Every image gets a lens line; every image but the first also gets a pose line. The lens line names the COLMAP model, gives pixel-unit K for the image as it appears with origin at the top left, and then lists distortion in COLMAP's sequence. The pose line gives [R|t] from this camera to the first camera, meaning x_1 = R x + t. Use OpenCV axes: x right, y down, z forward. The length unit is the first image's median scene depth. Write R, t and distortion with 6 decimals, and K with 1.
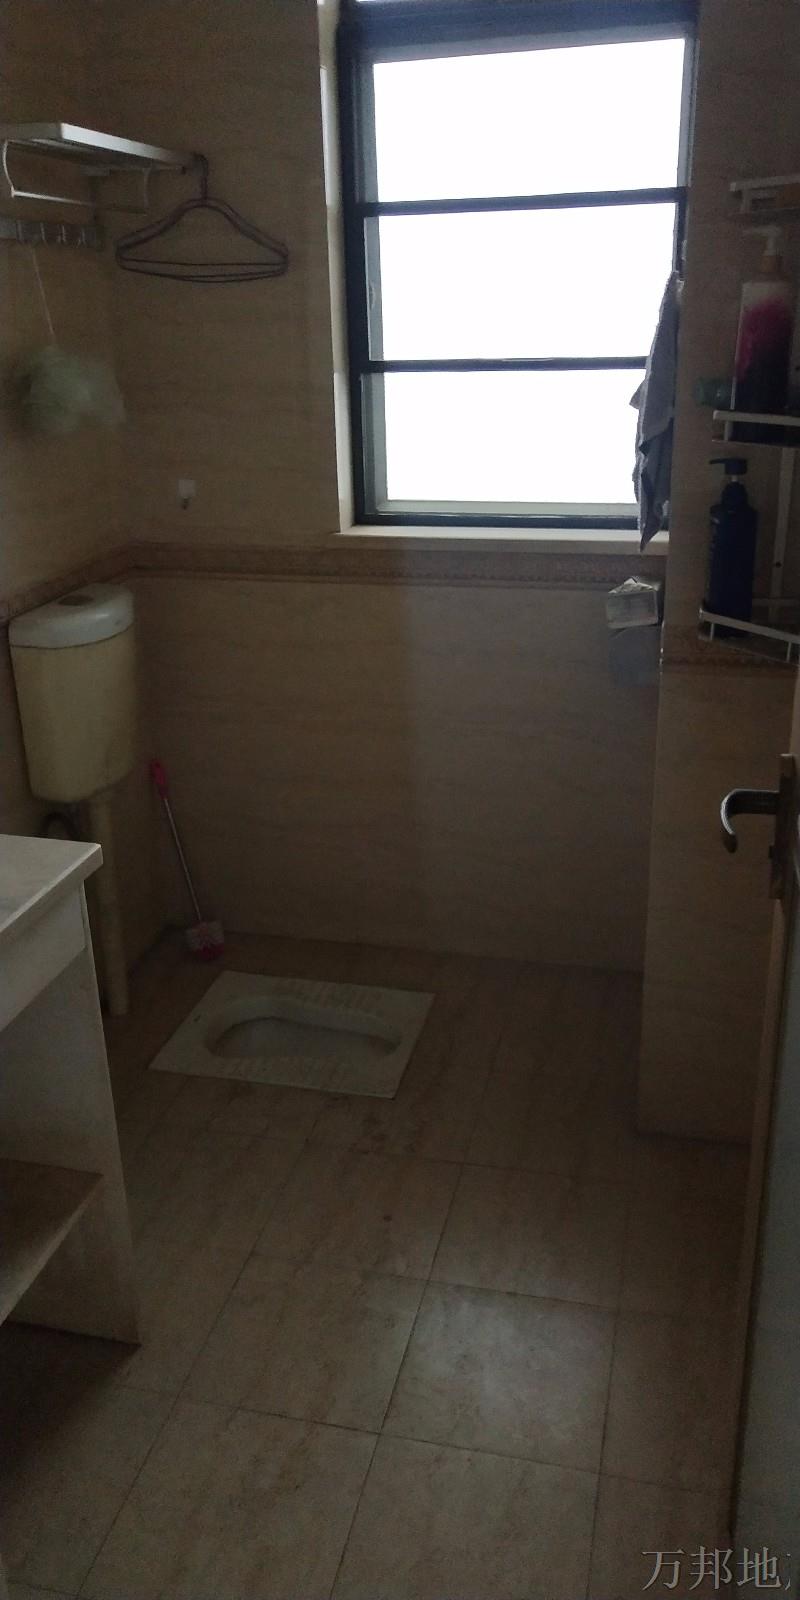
lens RADIAL K [[1244.6, 0, 400.0], [0, 1244.6, 800.0], [0, 0, 1]] dist [0.000276, -0.001861]
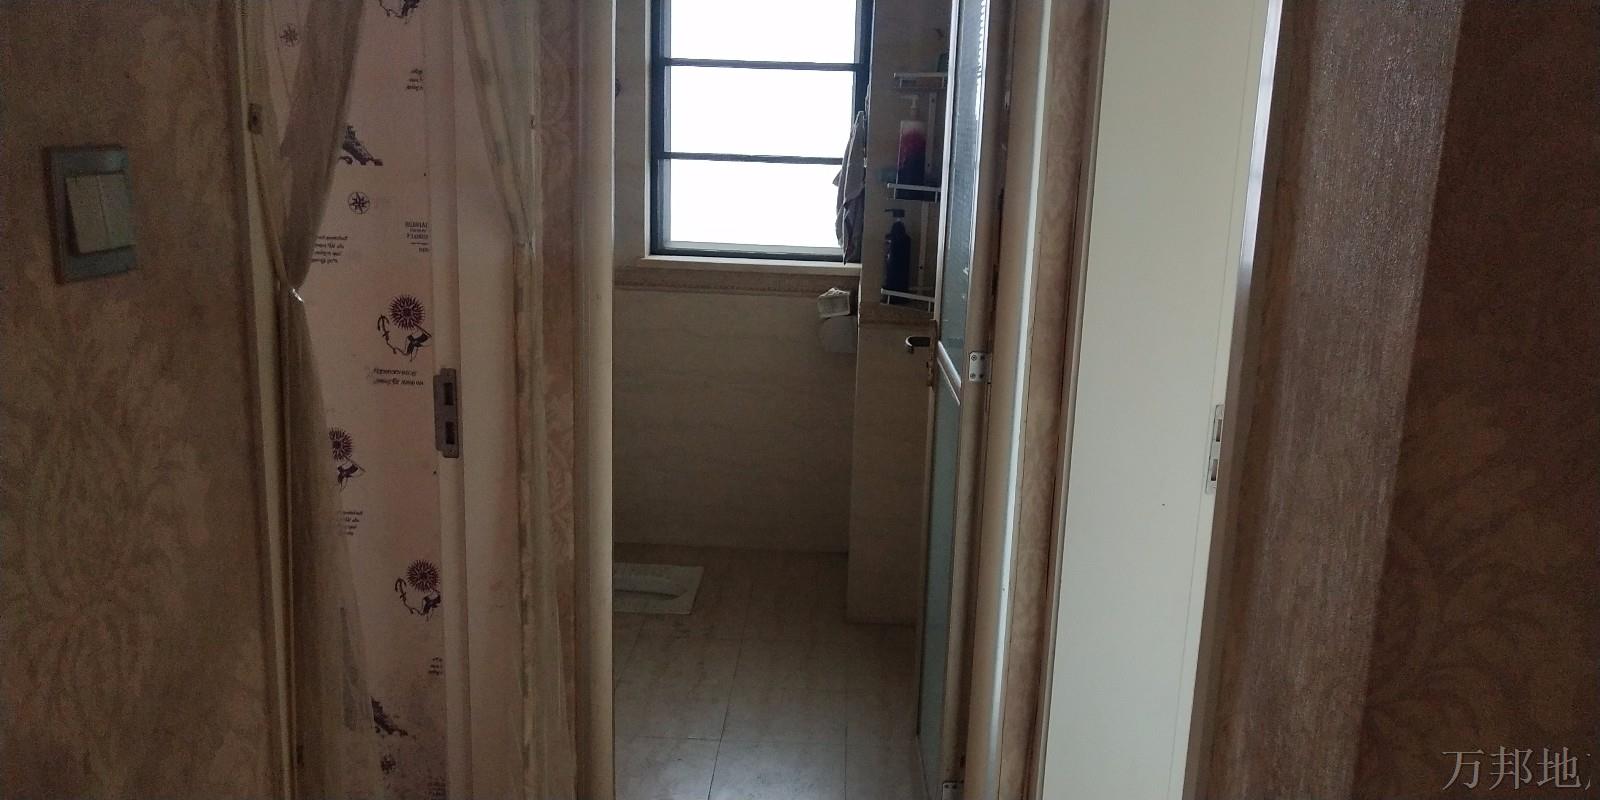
lens RADIAL K [[1244.6, 0, 800.0], [0, 1244.6, 400.0], [0, 0, 1]] dist [0.000276, -0.001861]
pose [[0.978647, 0.013195, 0.205125, -0.202054], [0.019517, 0.987464, -0.156634, 0.236788], [-0.204621, 0.157292, 0.966121, -0.581511]]
